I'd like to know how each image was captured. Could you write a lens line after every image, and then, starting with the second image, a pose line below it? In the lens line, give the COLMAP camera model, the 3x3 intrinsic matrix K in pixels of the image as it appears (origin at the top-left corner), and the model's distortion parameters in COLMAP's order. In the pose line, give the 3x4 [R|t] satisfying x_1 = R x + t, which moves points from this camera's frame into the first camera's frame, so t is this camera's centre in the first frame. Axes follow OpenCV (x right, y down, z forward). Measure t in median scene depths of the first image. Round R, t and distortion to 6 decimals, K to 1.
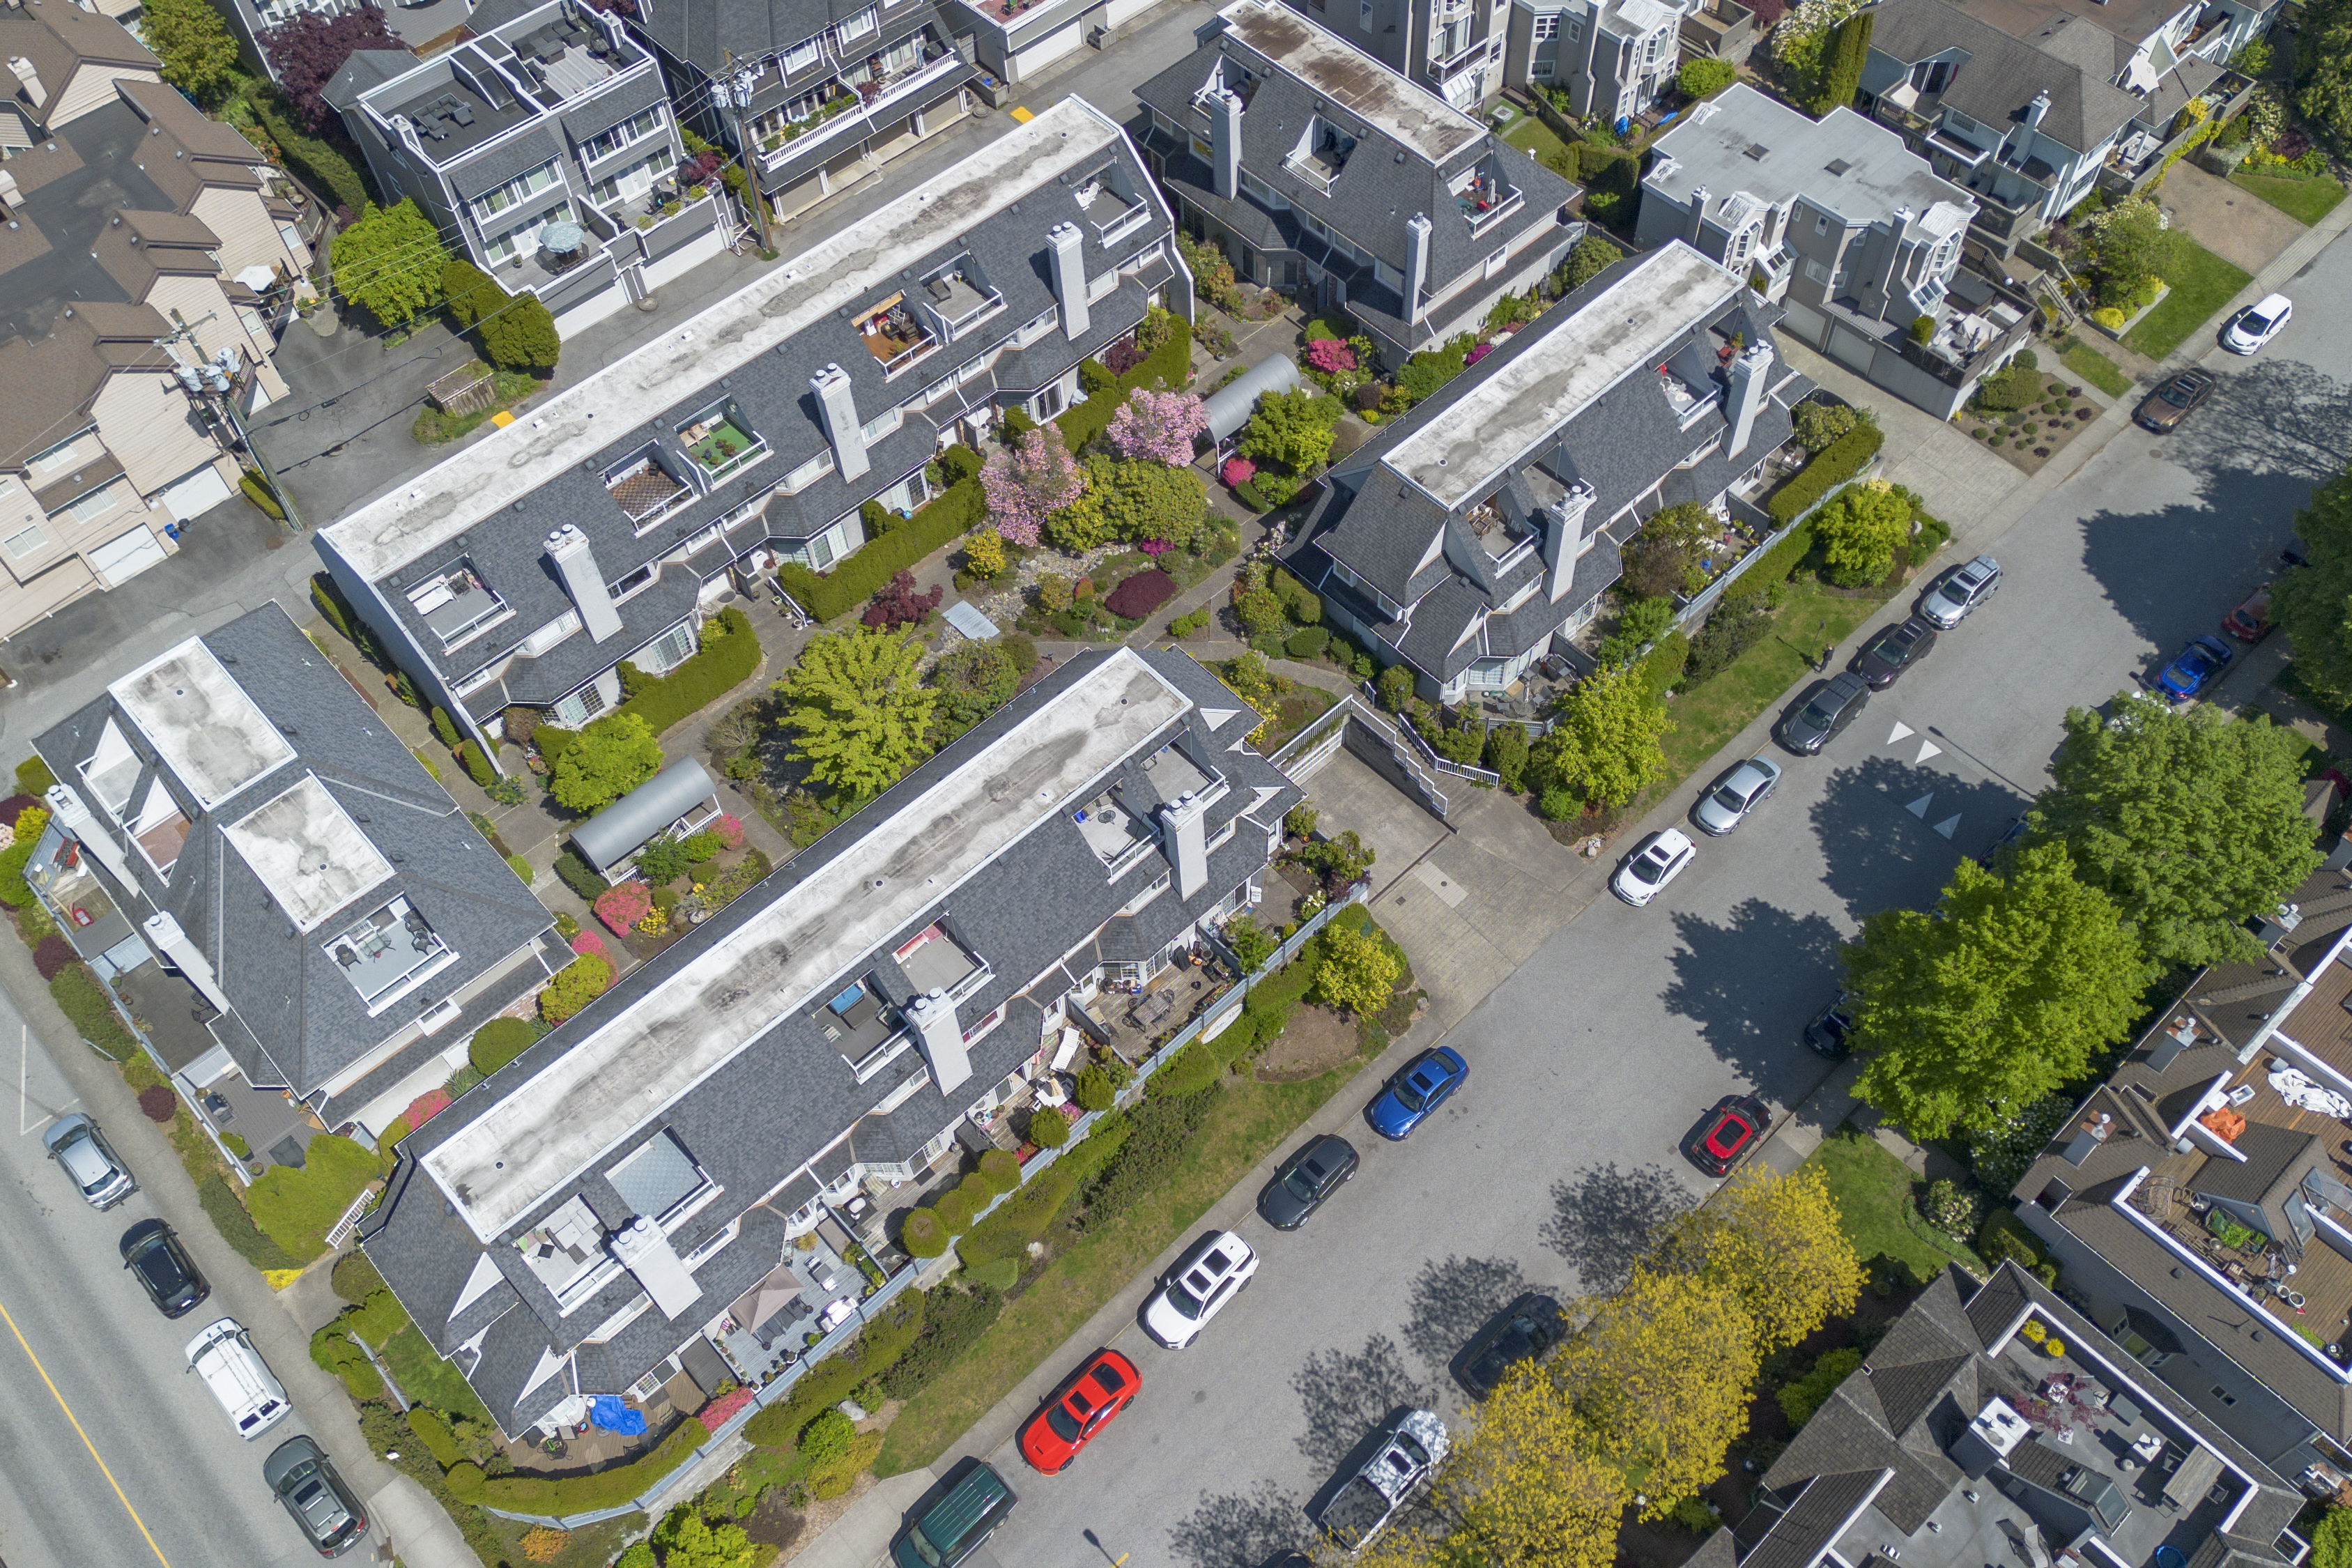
lens RADIAL K [[1961.7, 0, 1221.1], [0, 1961.7, 787.0], [0, 0, 1]] dist [0.083809, -0.097143]
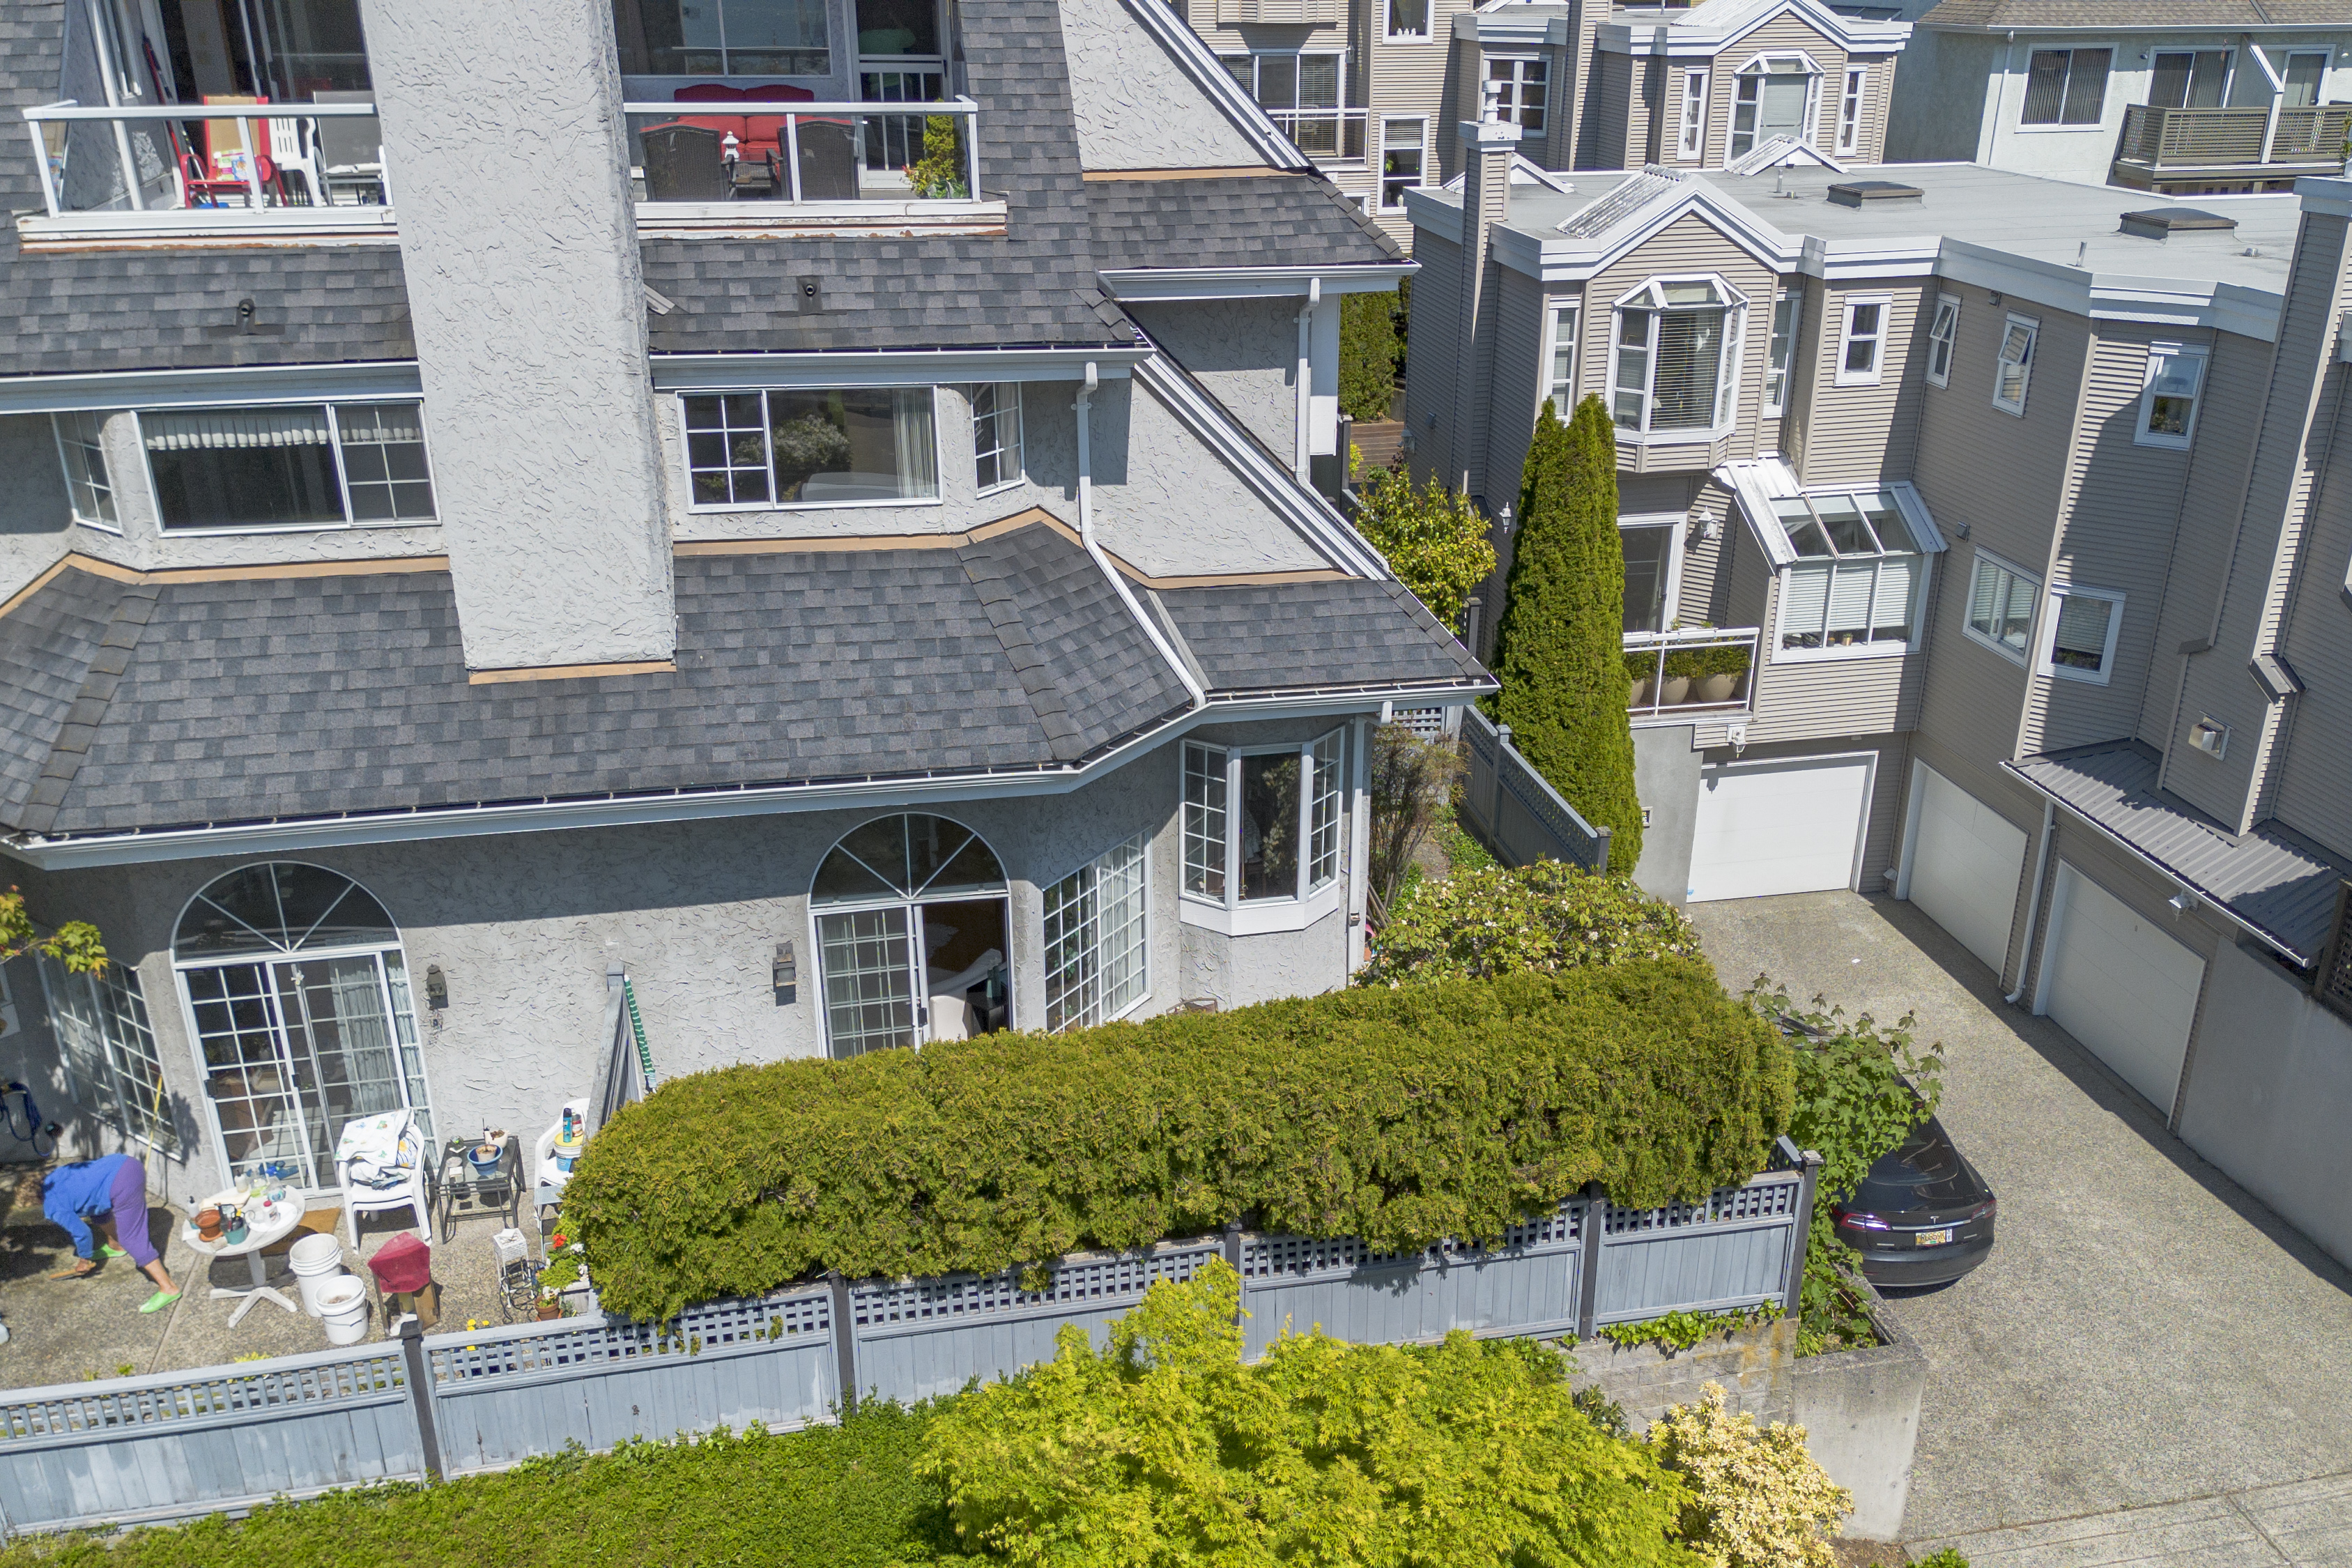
lens RADIAL K [[1961.7, 0, 1221.1], [0, 1961.7, 787.0], [0, 0, 1]] dist [0.083809, -0.097143]
pose [[0.848820, 0.227725, -0.477122, 0.393782], [-0.445806, 0.793421, -0.414416, -0.128875], [0.284185, 0.564468, 0.774993, 0.946293]]
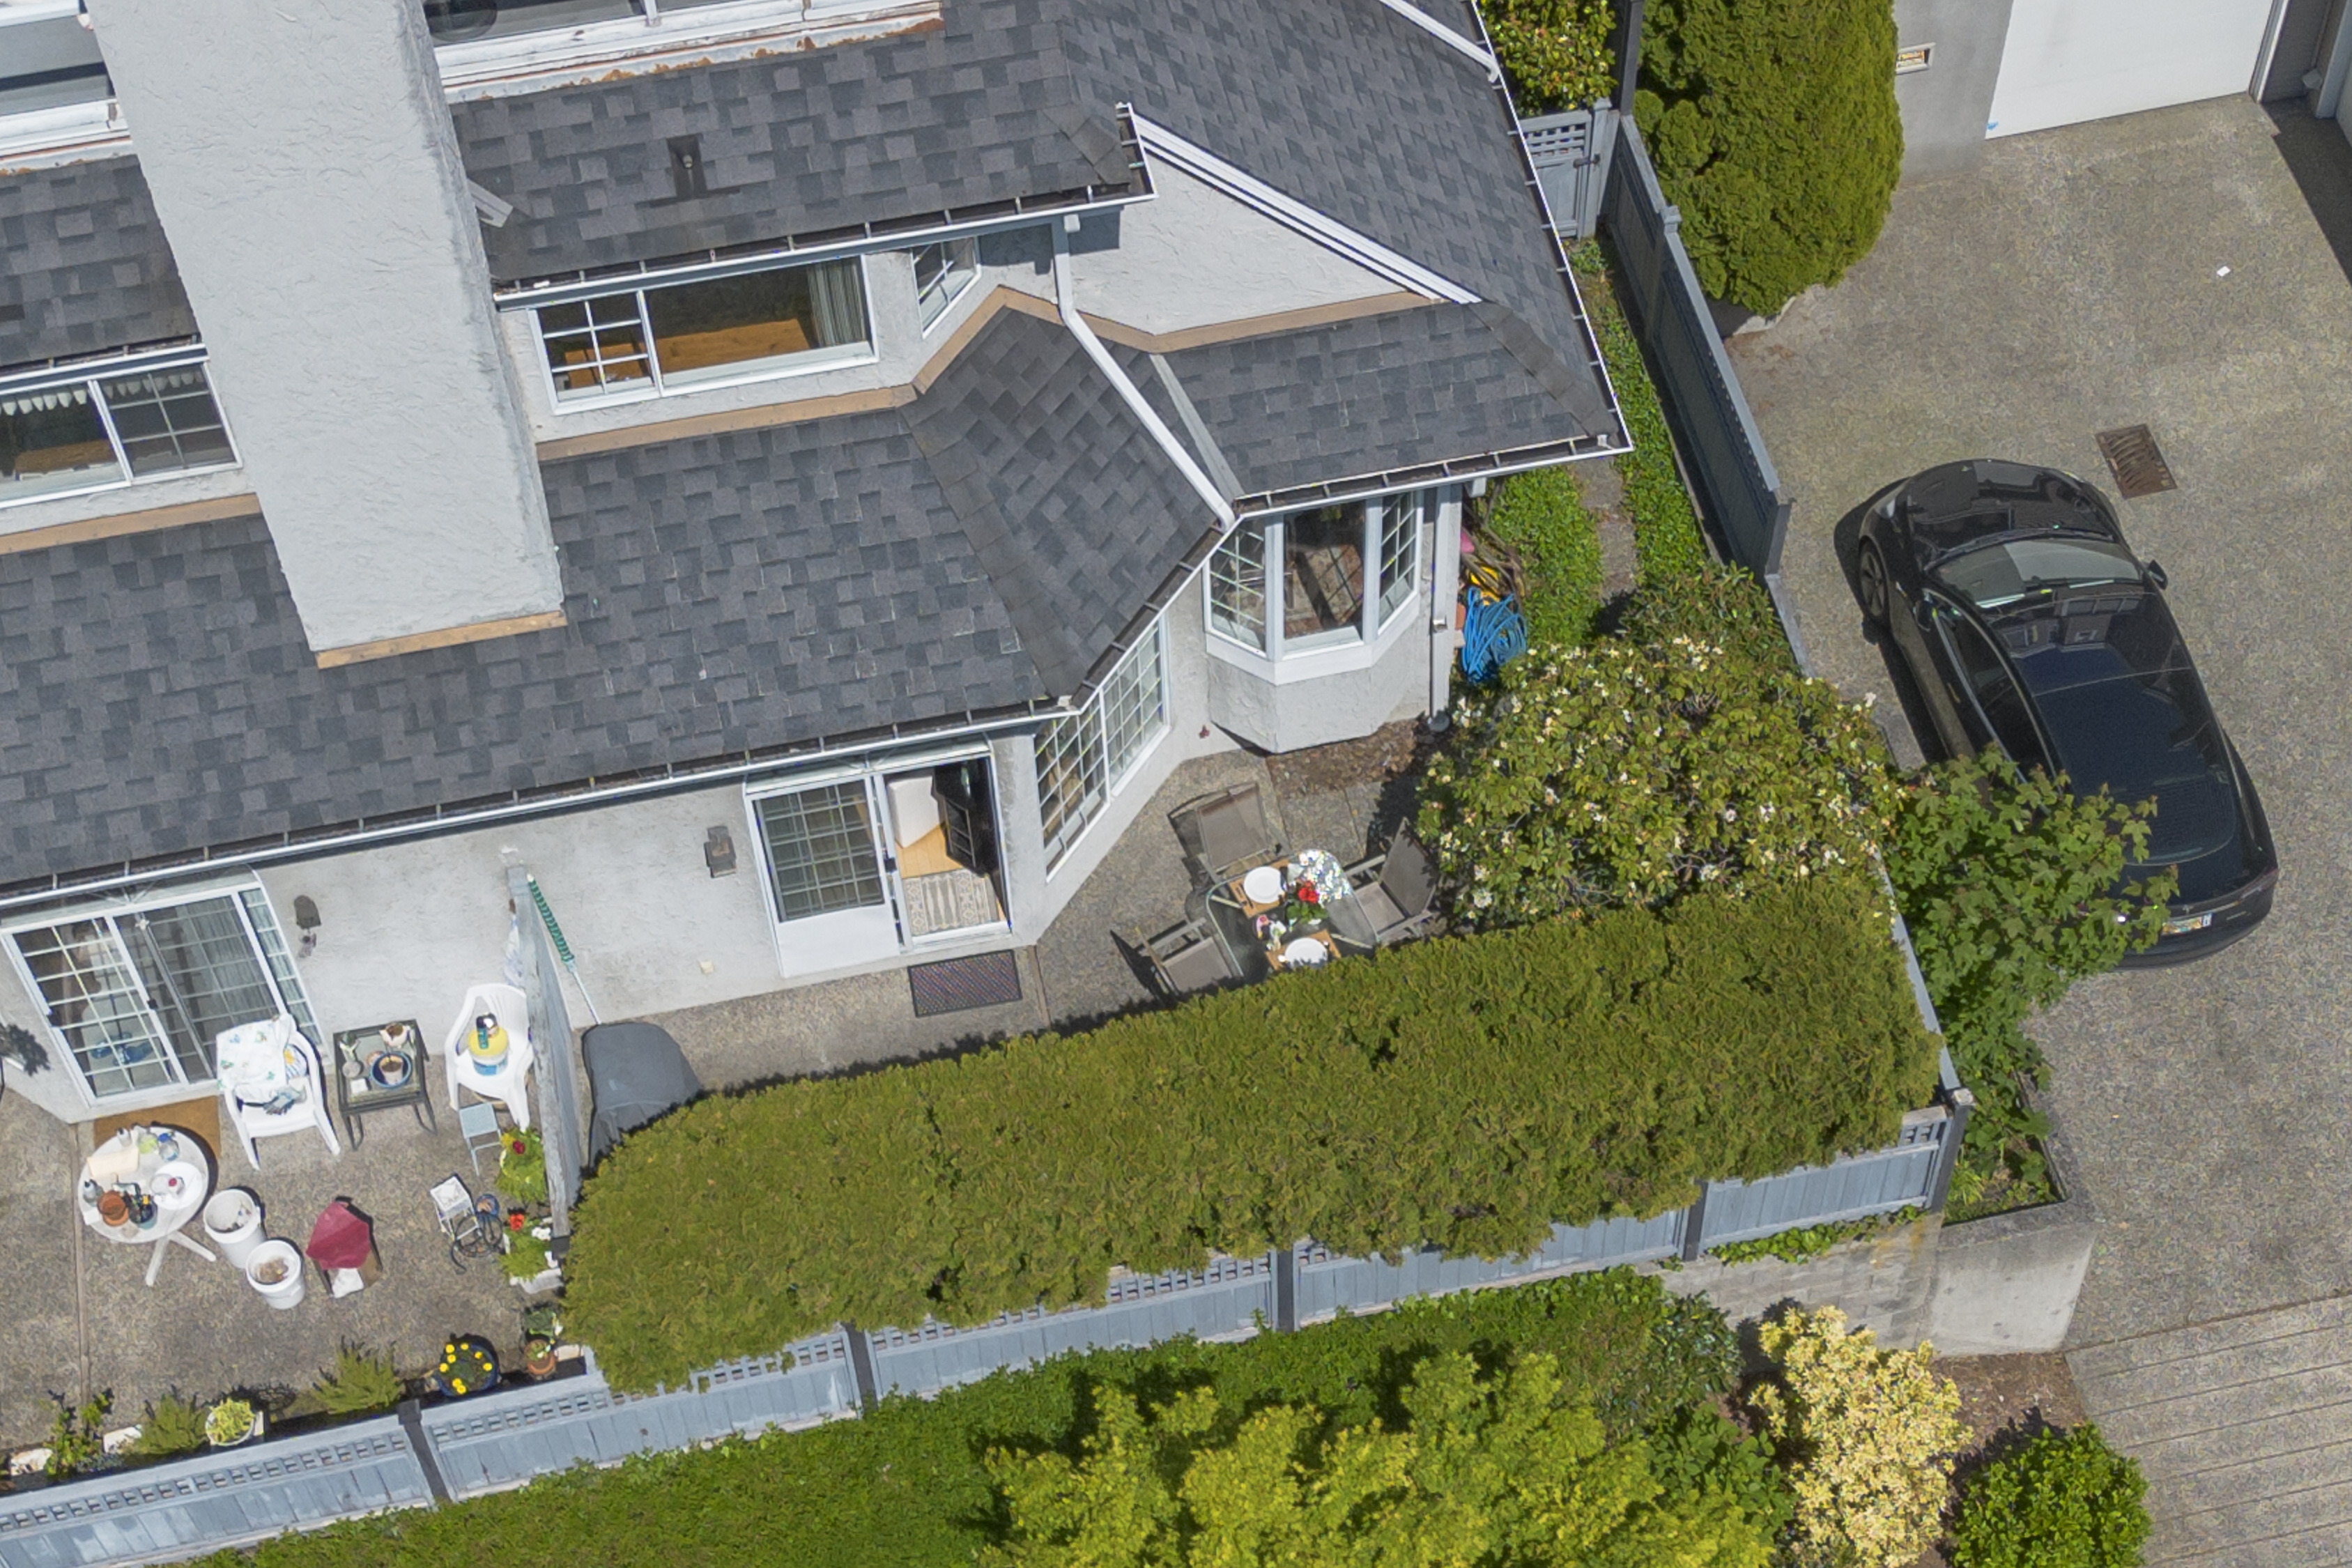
lens RADIAL K [[3897.3, 0, 1223.3], [0, 3897.3, 788.3], [0, 0, 1]] dist [0.185365, -0.557113]
pose [[0.853280, 0.425457, -0.301494, 0.393694], [-0.425652, 0.902283, 0.068600, -0.206636], [0.301219, 0.069797, 0.950997, 0.830277]]
